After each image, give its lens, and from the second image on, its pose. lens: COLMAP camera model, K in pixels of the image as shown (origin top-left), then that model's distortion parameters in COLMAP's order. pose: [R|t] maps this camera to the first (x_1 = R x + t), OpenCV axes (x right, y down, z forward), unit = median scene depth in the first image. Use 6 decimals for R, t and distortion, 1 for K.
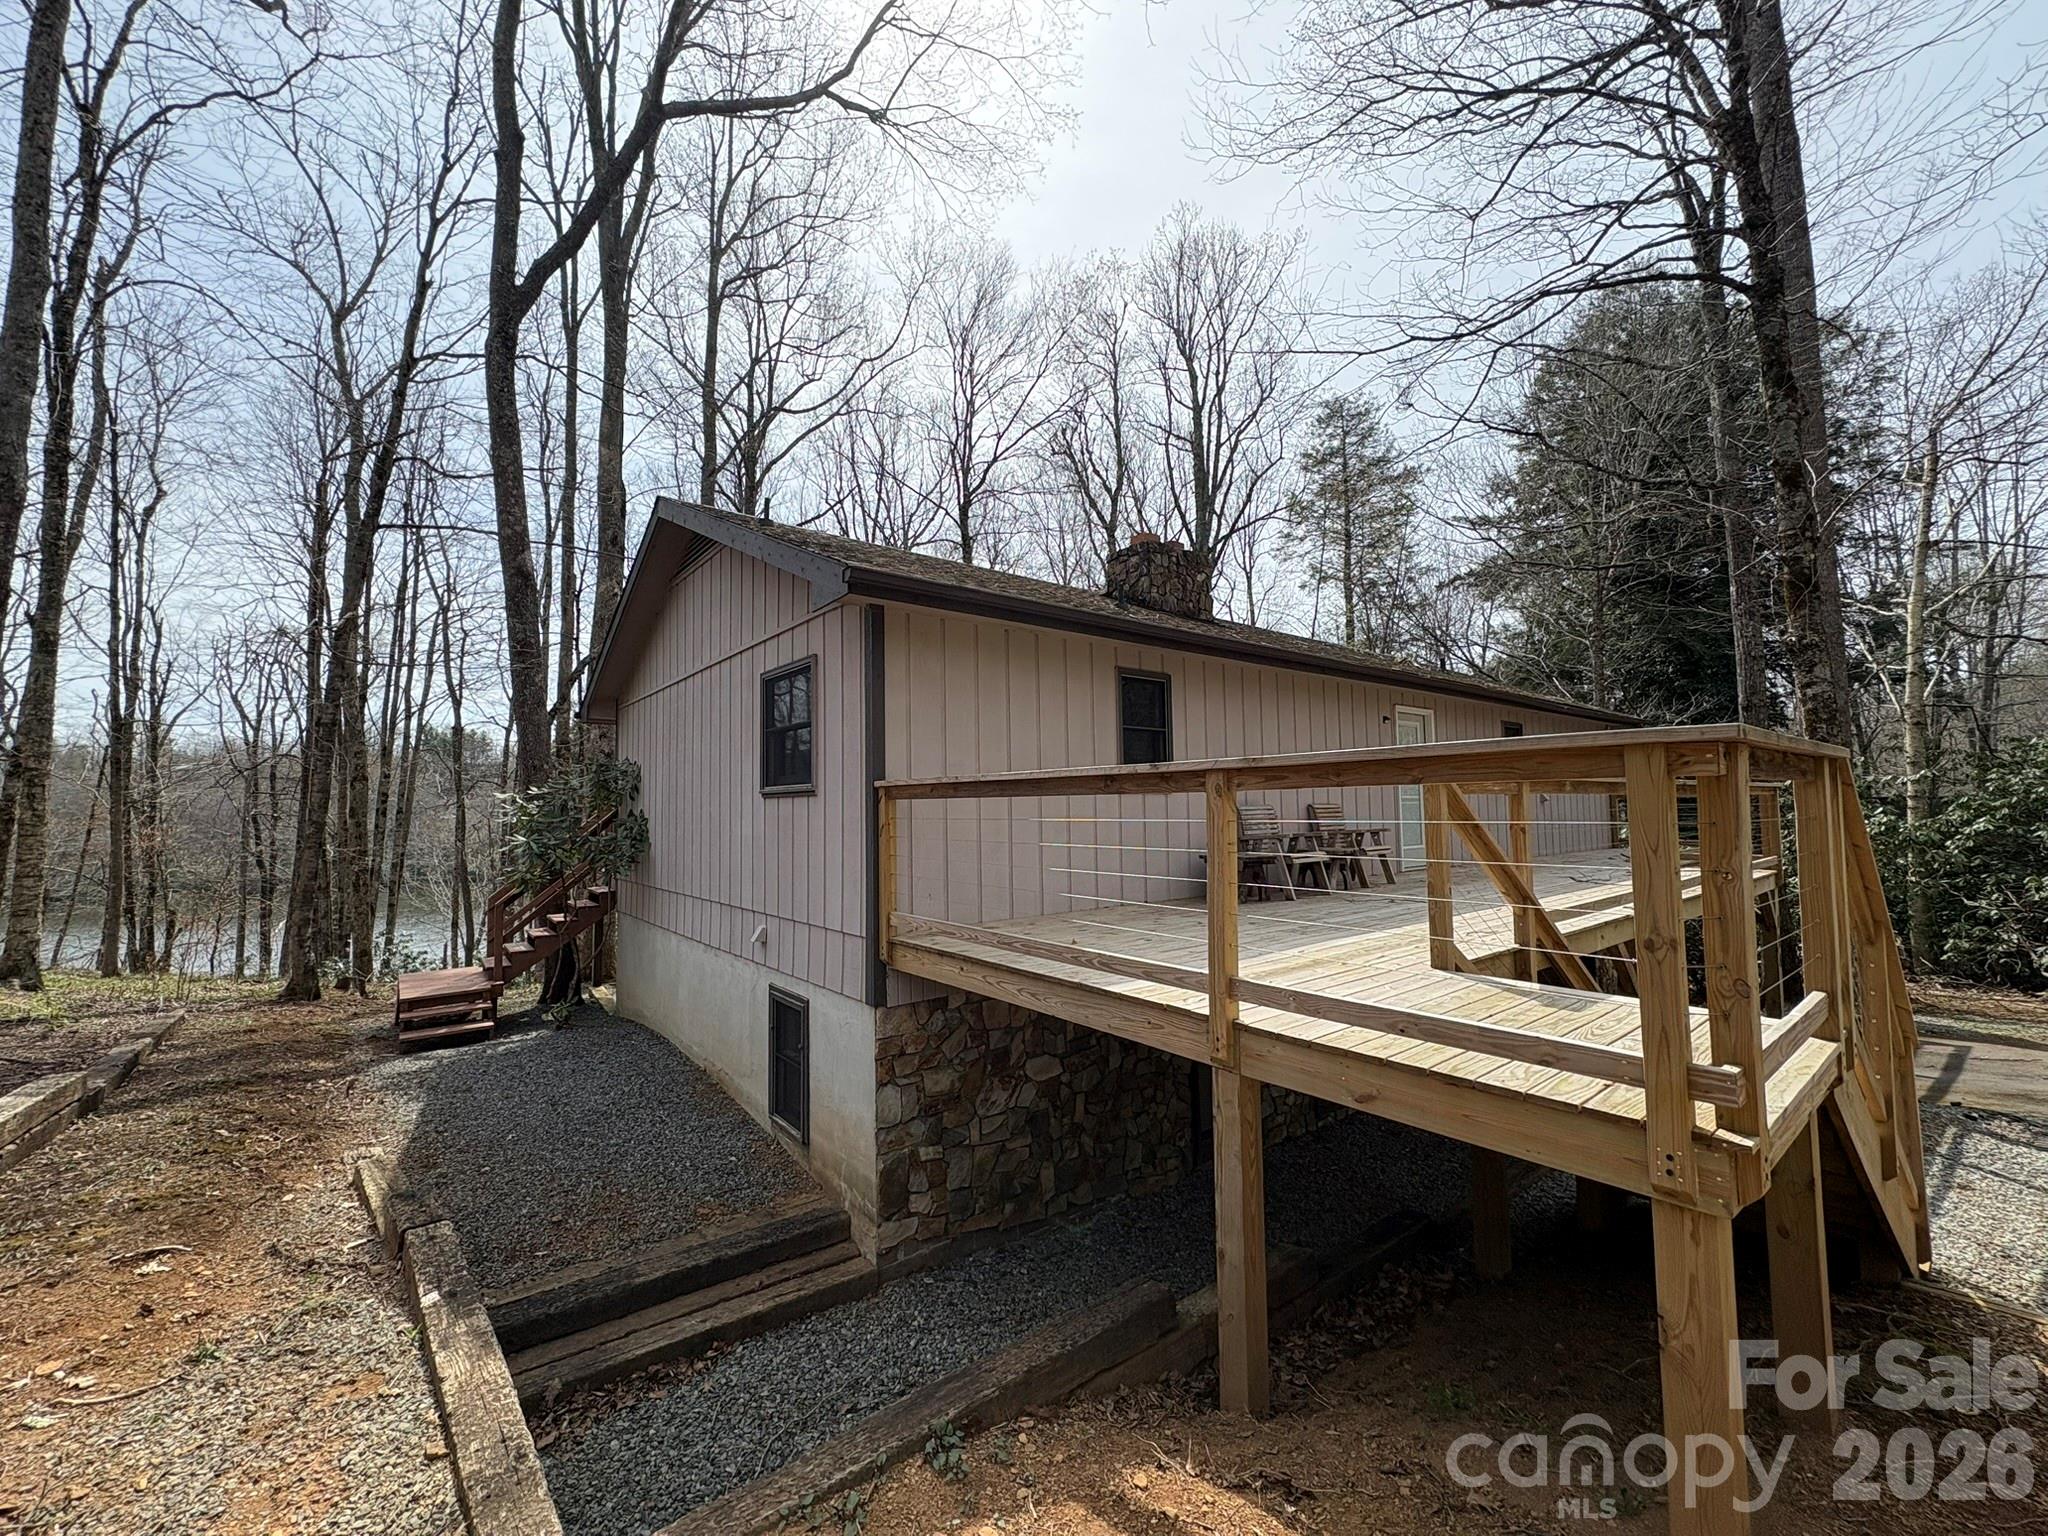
lens RADIAL K [[823.0, 0, 1011.8], [0, 823.0, 764.0], [0, 0, 1]] dist [-0.018280, -0.000271]
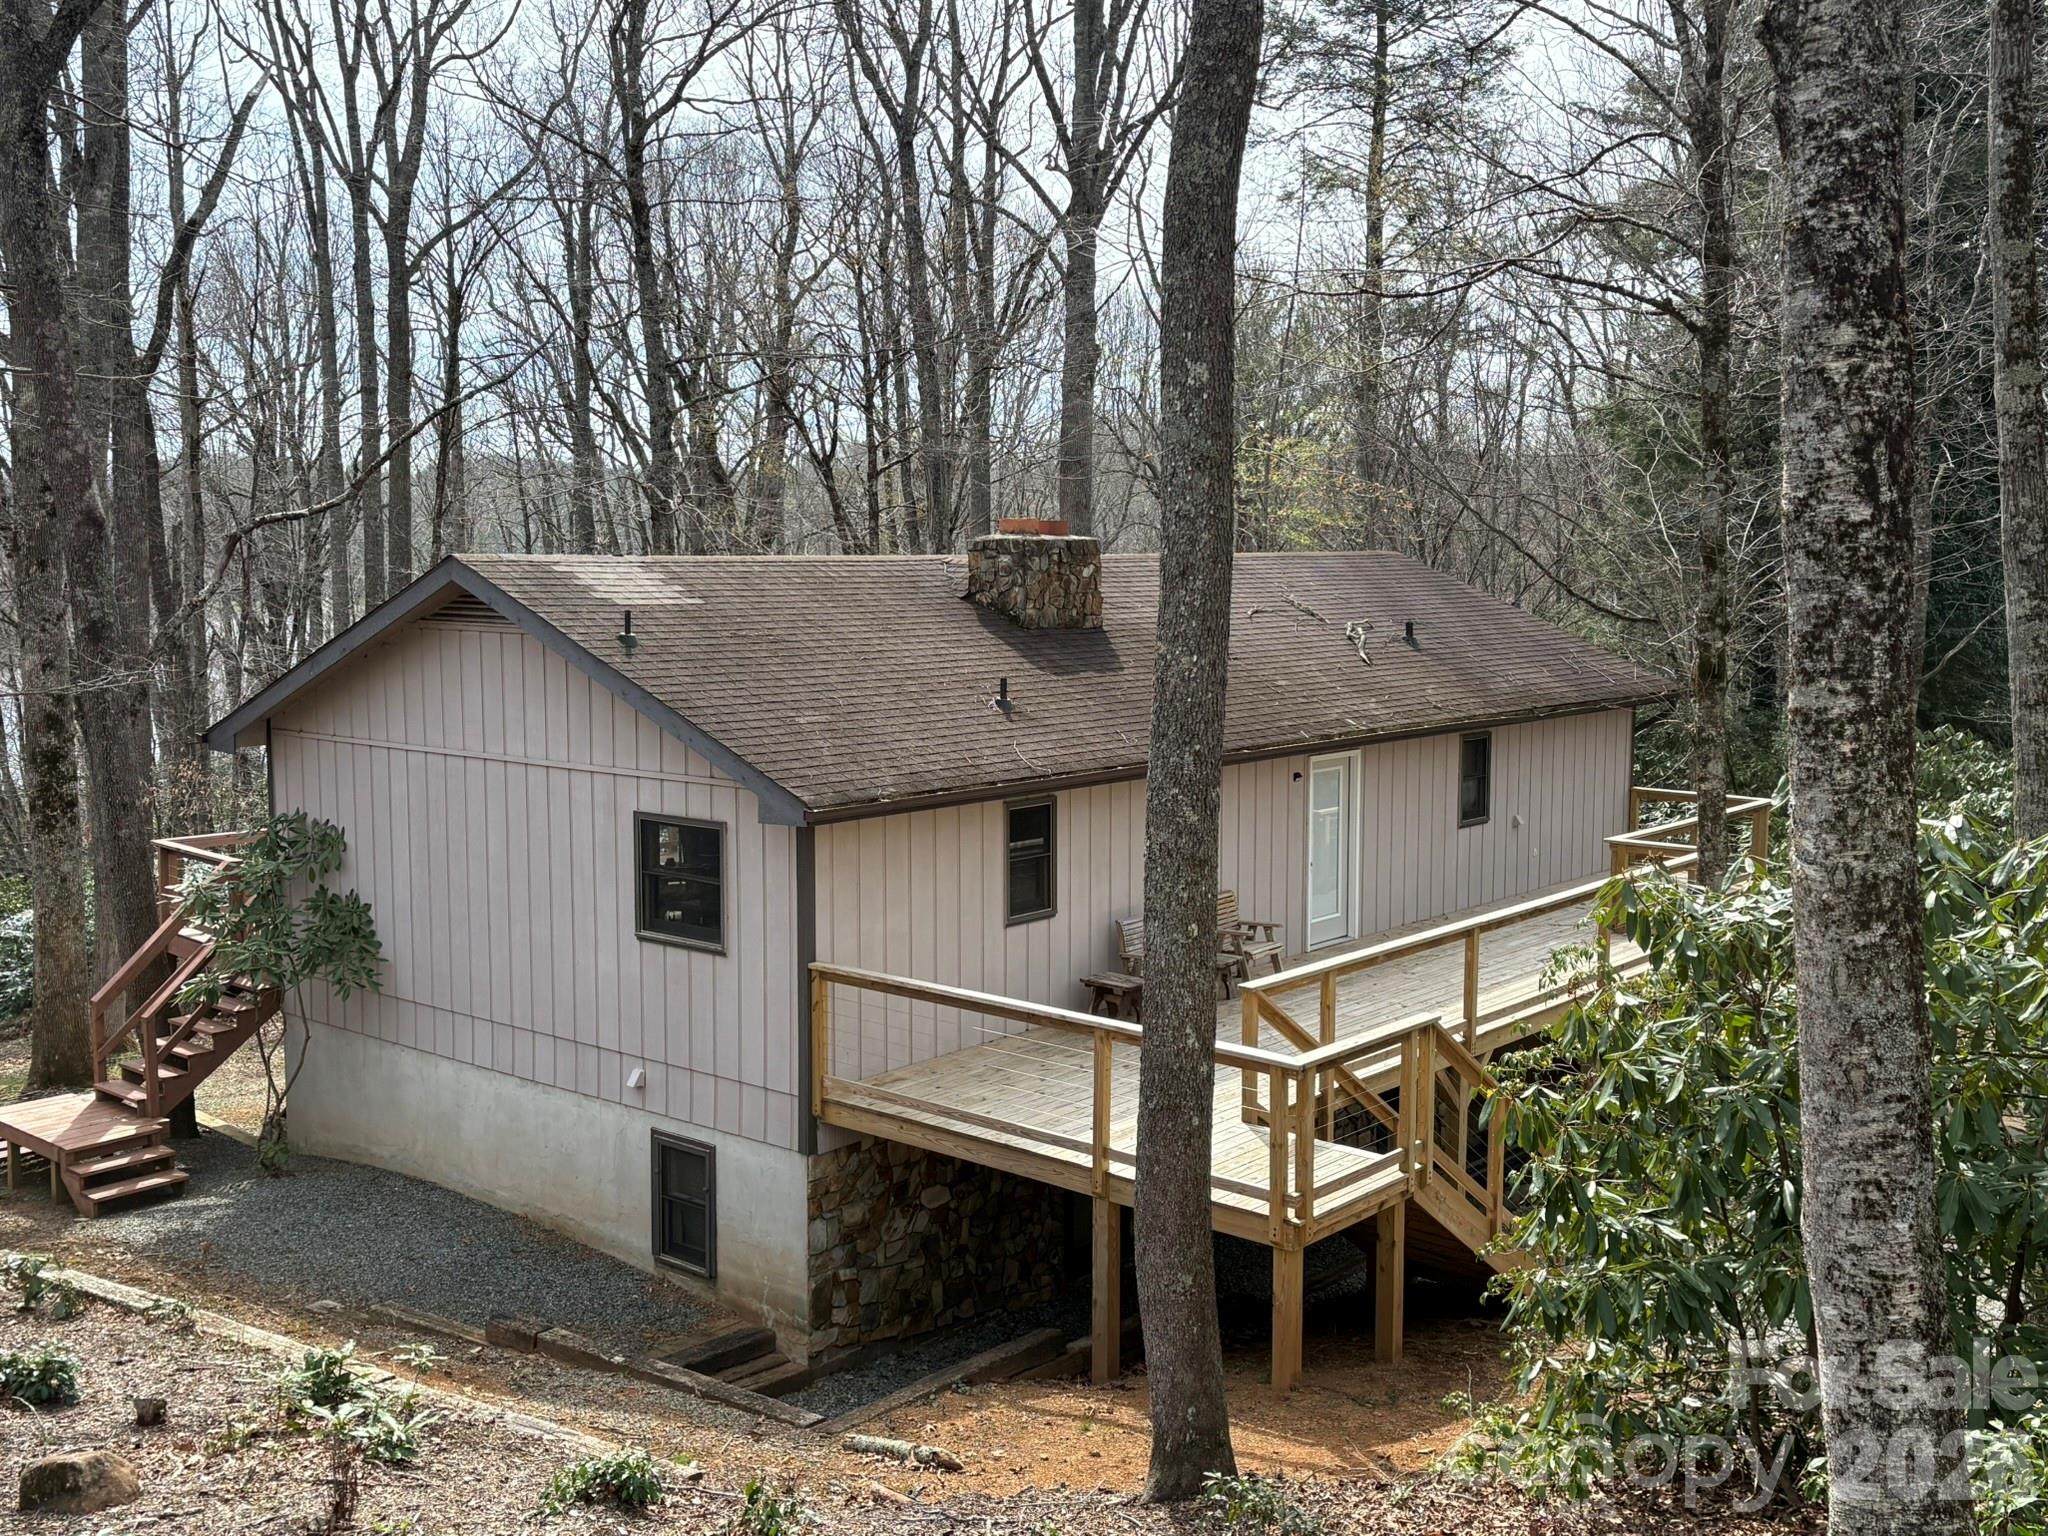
lens RADIAL K [[2047.8, 0, 1024.0], [0, 2047.8, 768.0], [0, 0, 1]] dist [0.013285, 0.002728]
pose [[0.978050, -0.007226, 0.208246, -0.436179], [-0.026689, 0.986823, 0.159589, -0.666243], [-0.206655, -0.161644, 0.964969, -1.649665]]
